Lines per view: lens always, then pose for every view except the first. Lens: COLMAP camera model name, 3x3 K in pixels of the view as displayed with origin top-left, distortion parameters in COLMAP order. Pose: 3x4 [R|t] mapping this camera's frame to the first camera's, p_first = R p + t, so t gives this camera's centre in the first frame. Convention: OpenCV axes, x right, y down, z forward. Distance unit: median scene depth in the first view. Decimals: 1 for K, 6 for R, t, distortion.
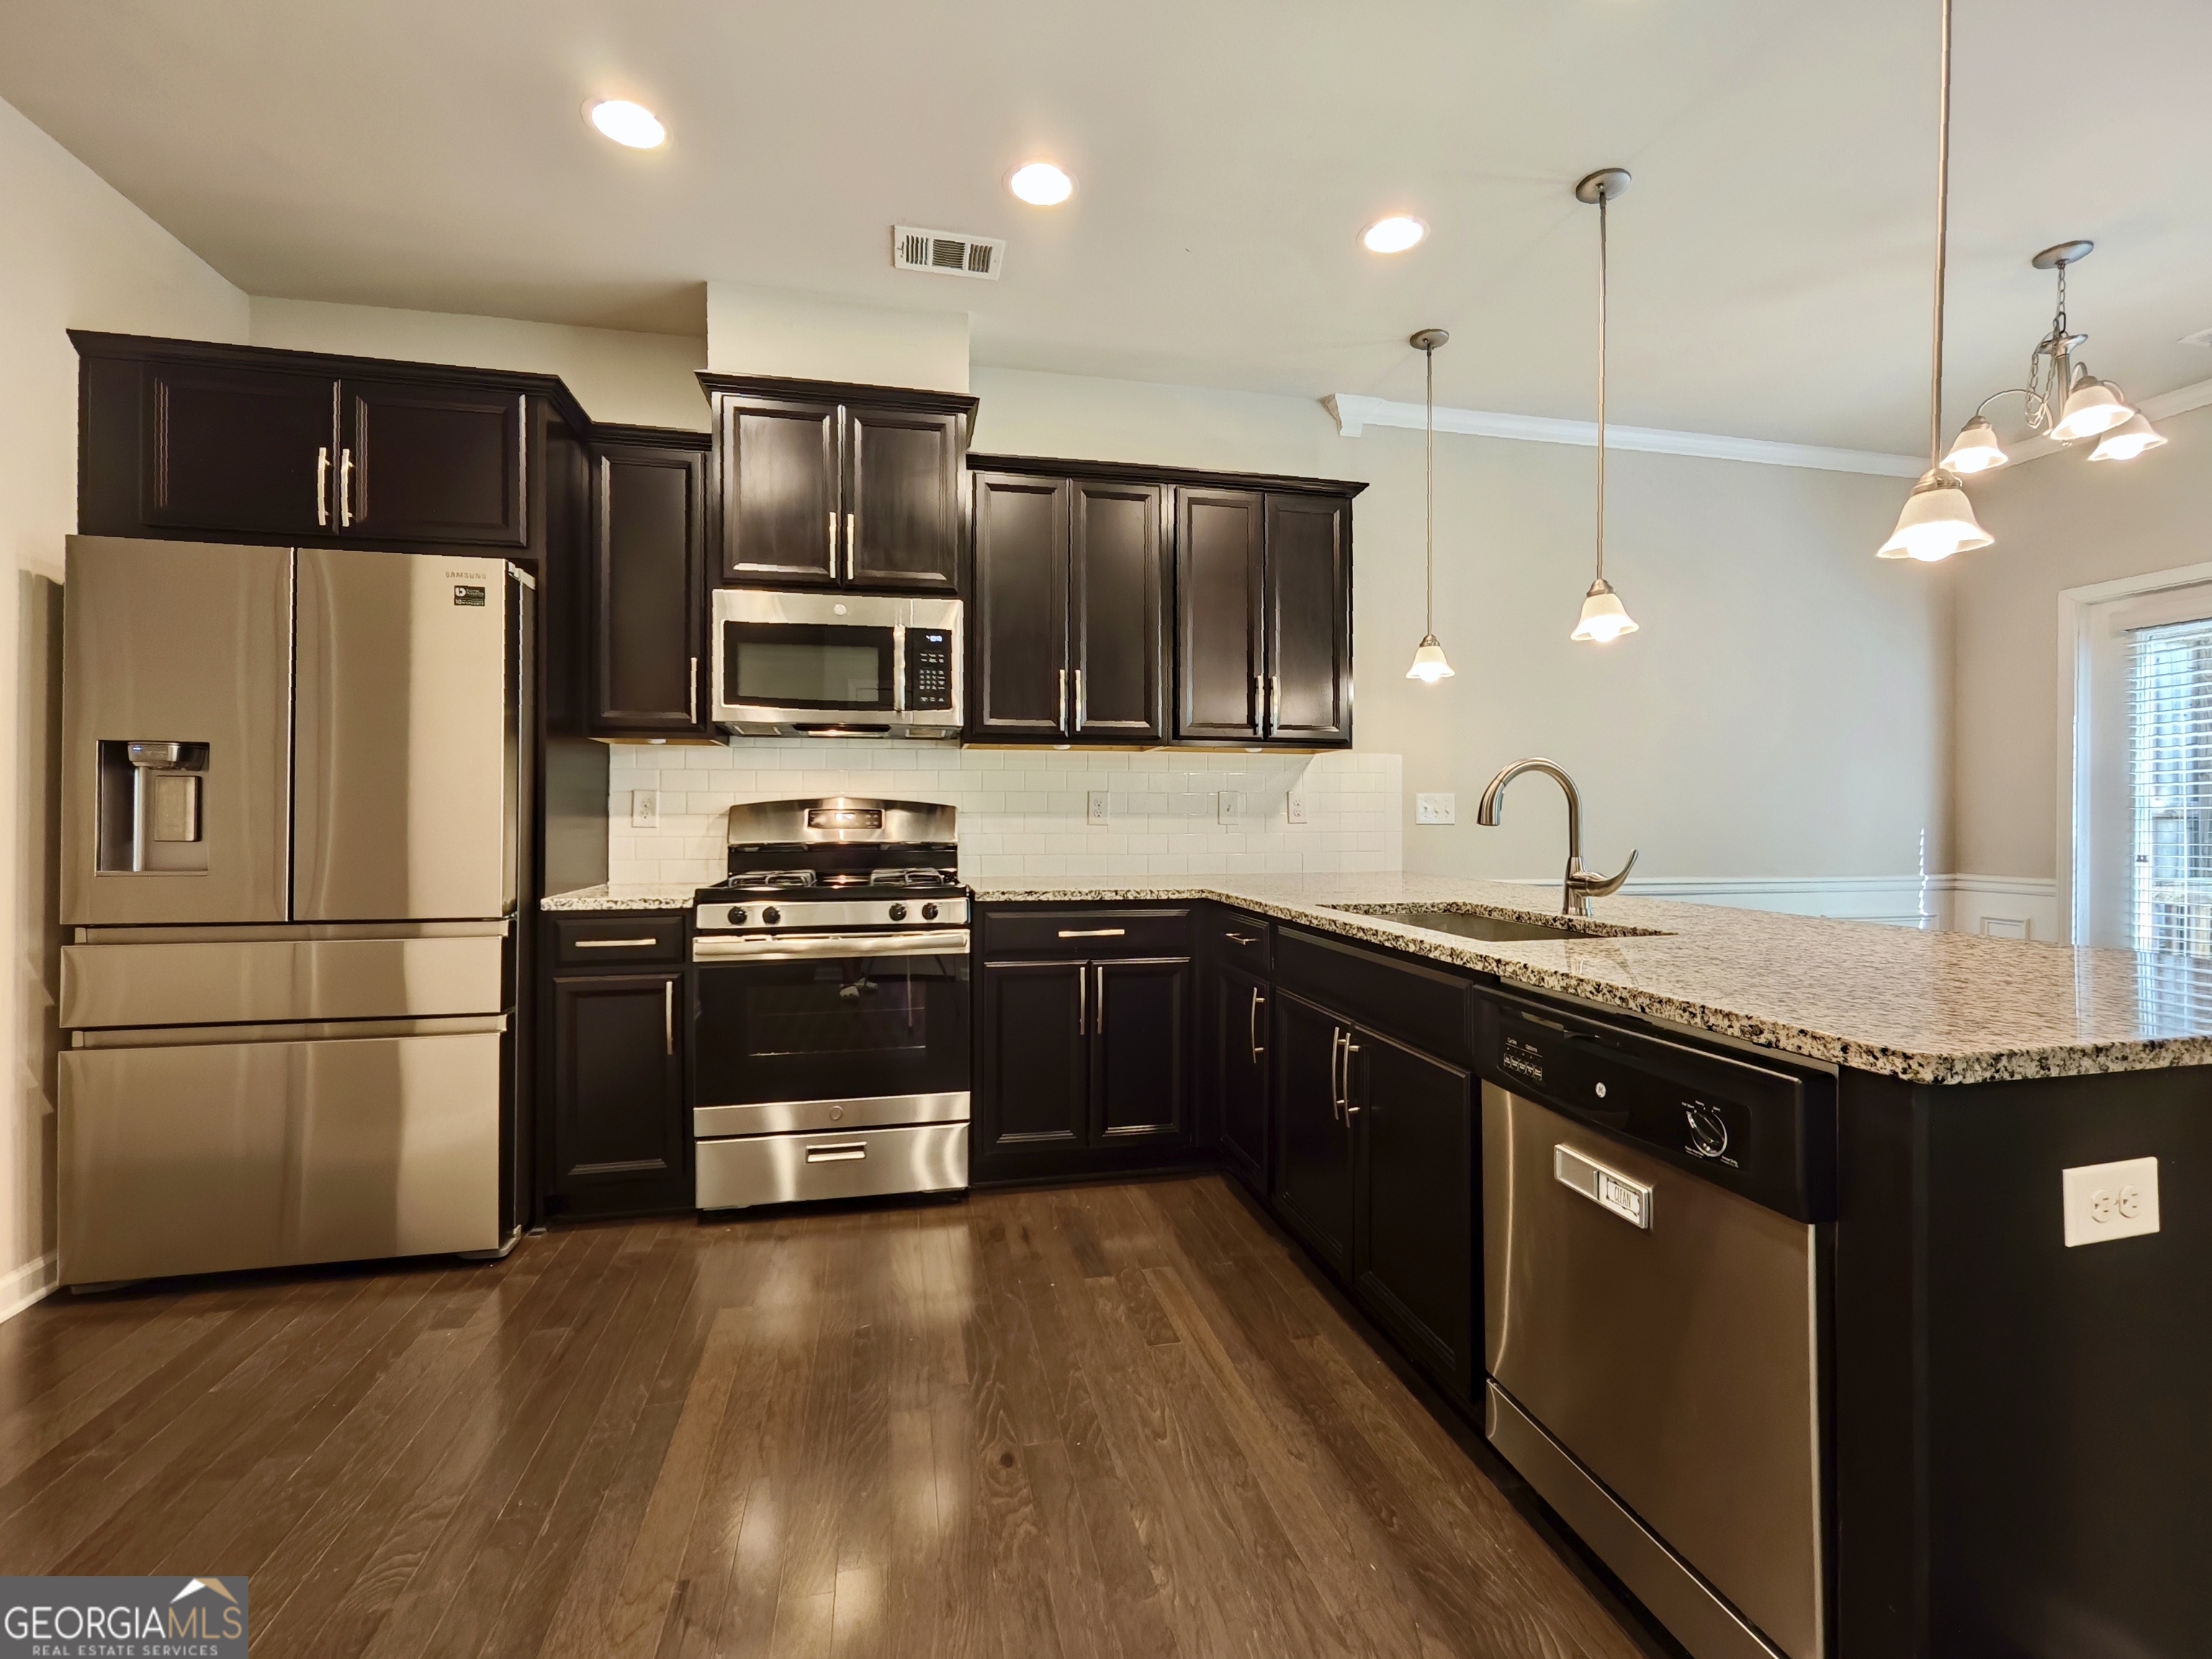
lens RADIAL K [[967.0, 0, 1102.8], [0, 967.0, 814.2], [0, 0, 1]] dist [0.000053, 0.000472]
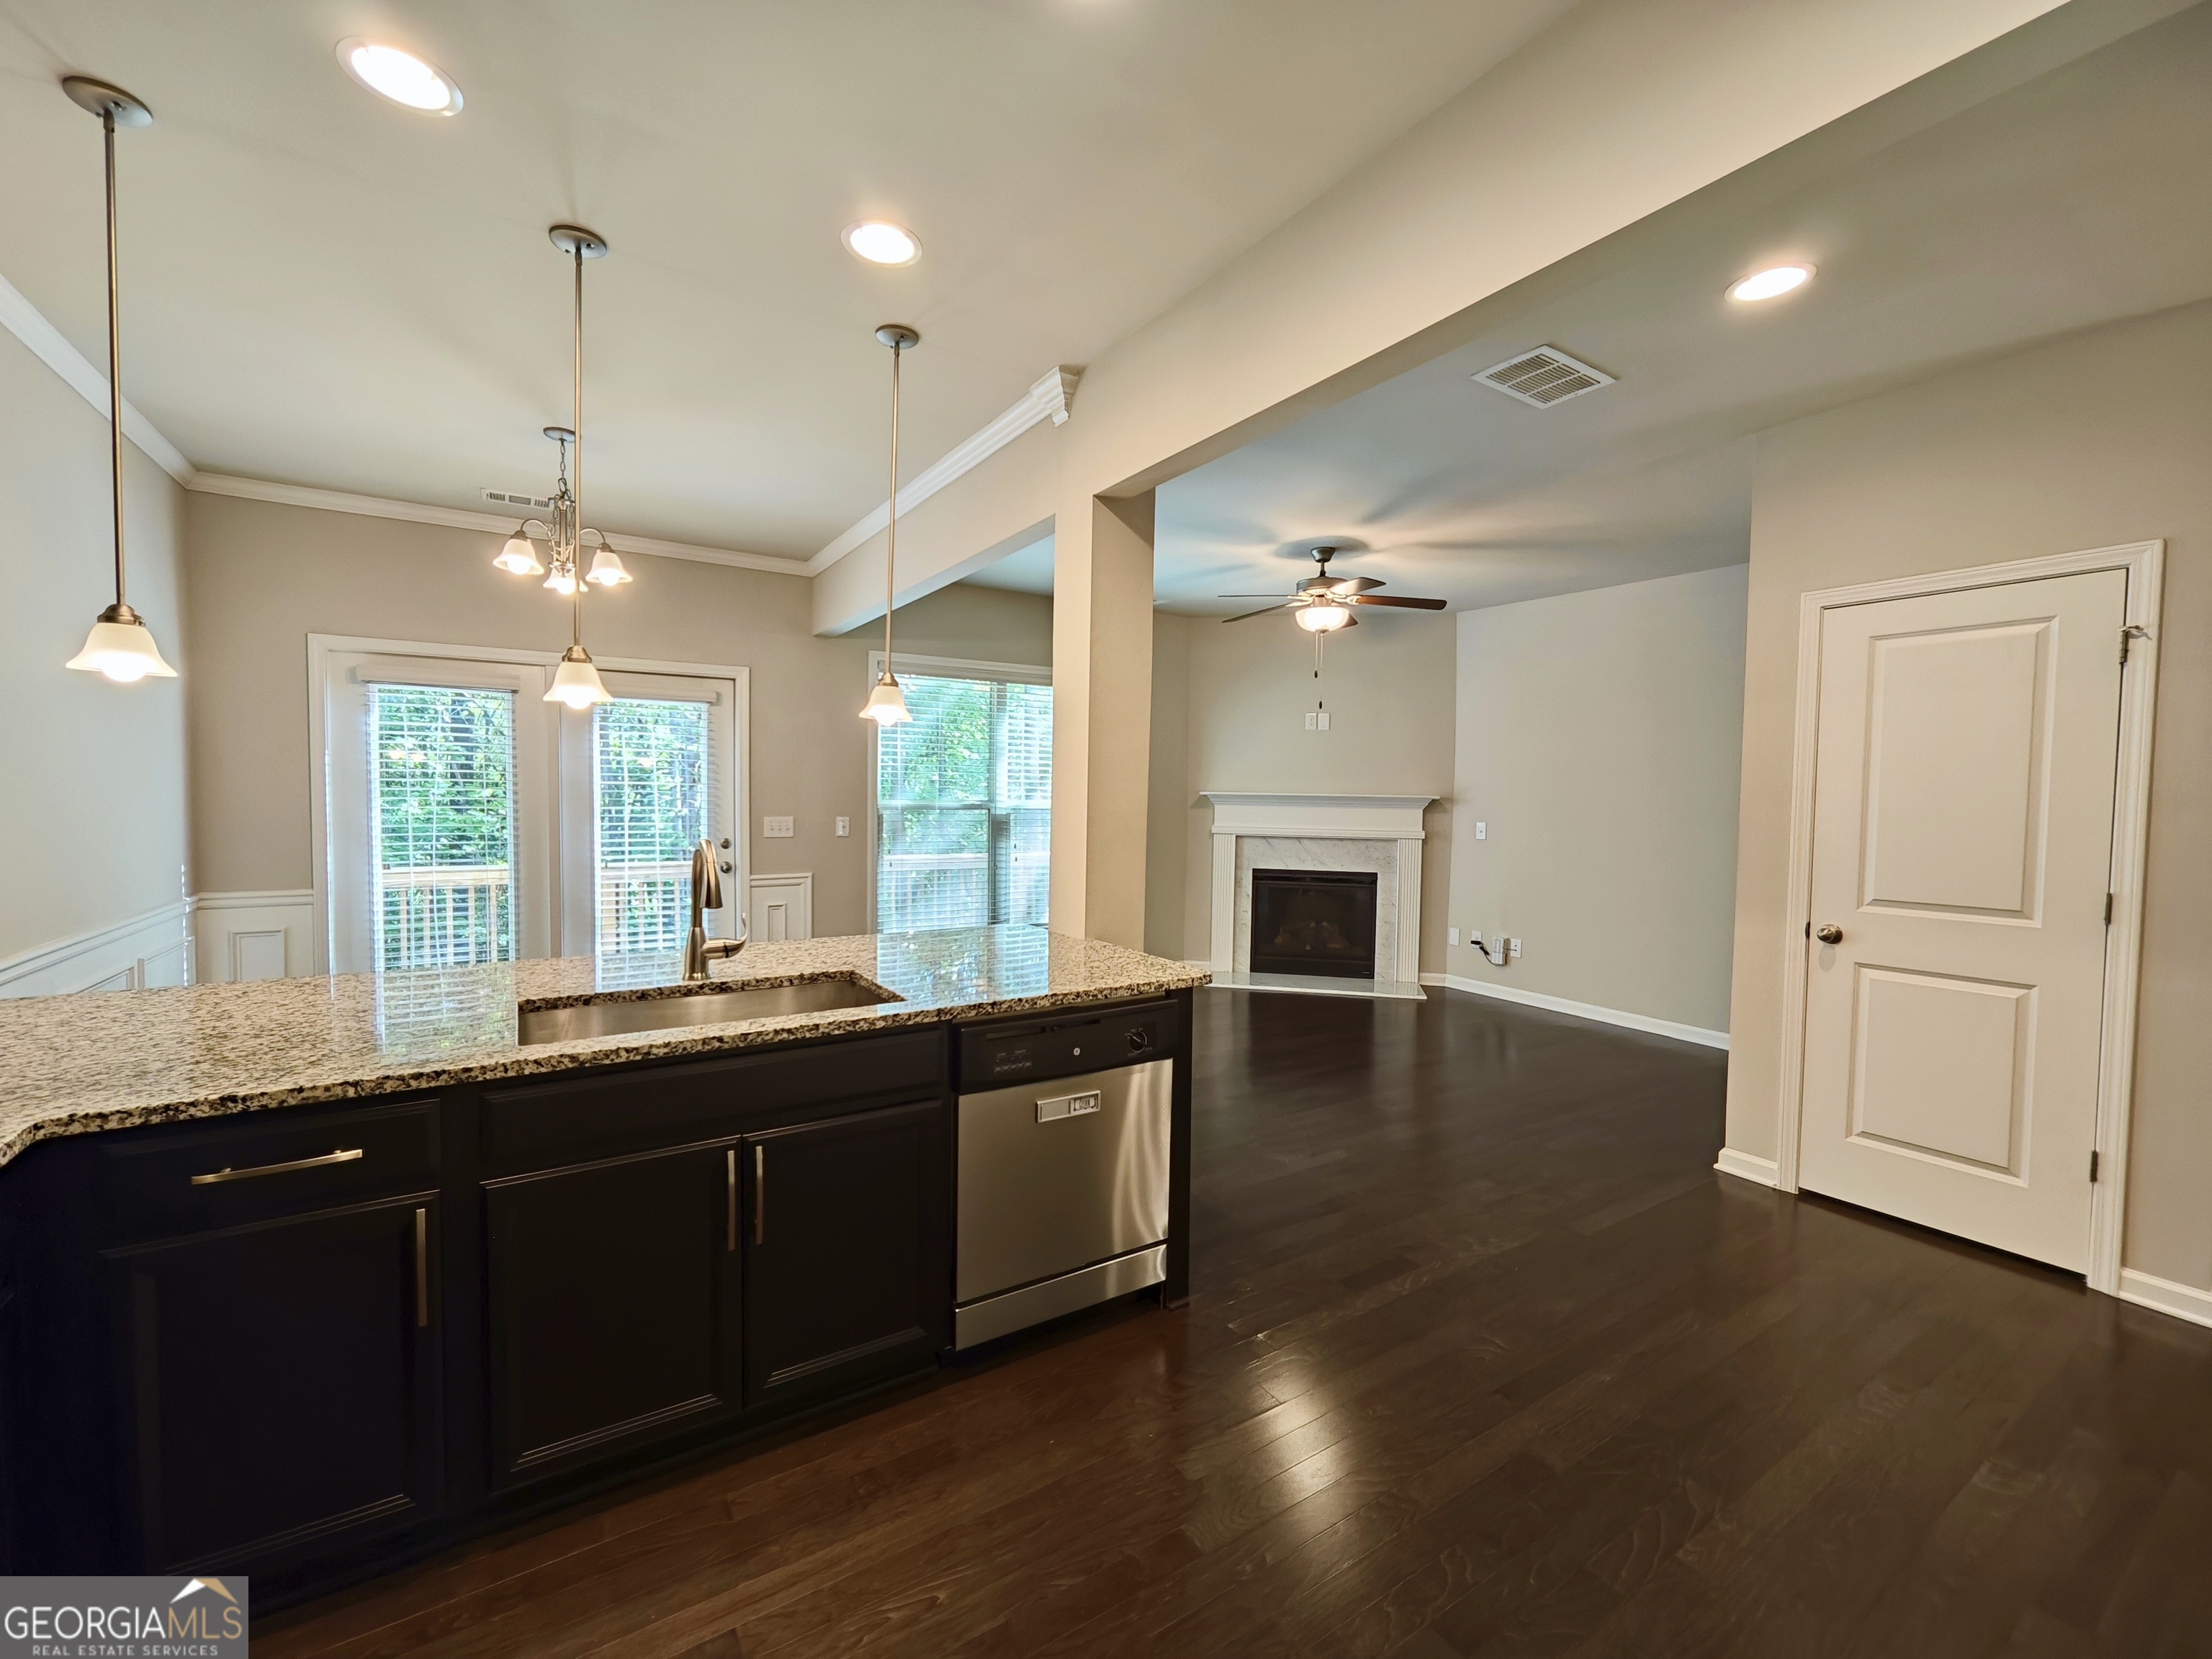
lens RADIAL K [[916.5, 0, 1112.7], [0, 916.5, 830.6], [0, 0, 1]] dist [-0.000934, 0.000760]
pose [[-0.354253, -0.046865, 0.933974, -0.504565], [-0.016311, 0.998901, 0.043937, -0.092871], [-0.935007, 0.000331, -0.354628, 0.728709]]
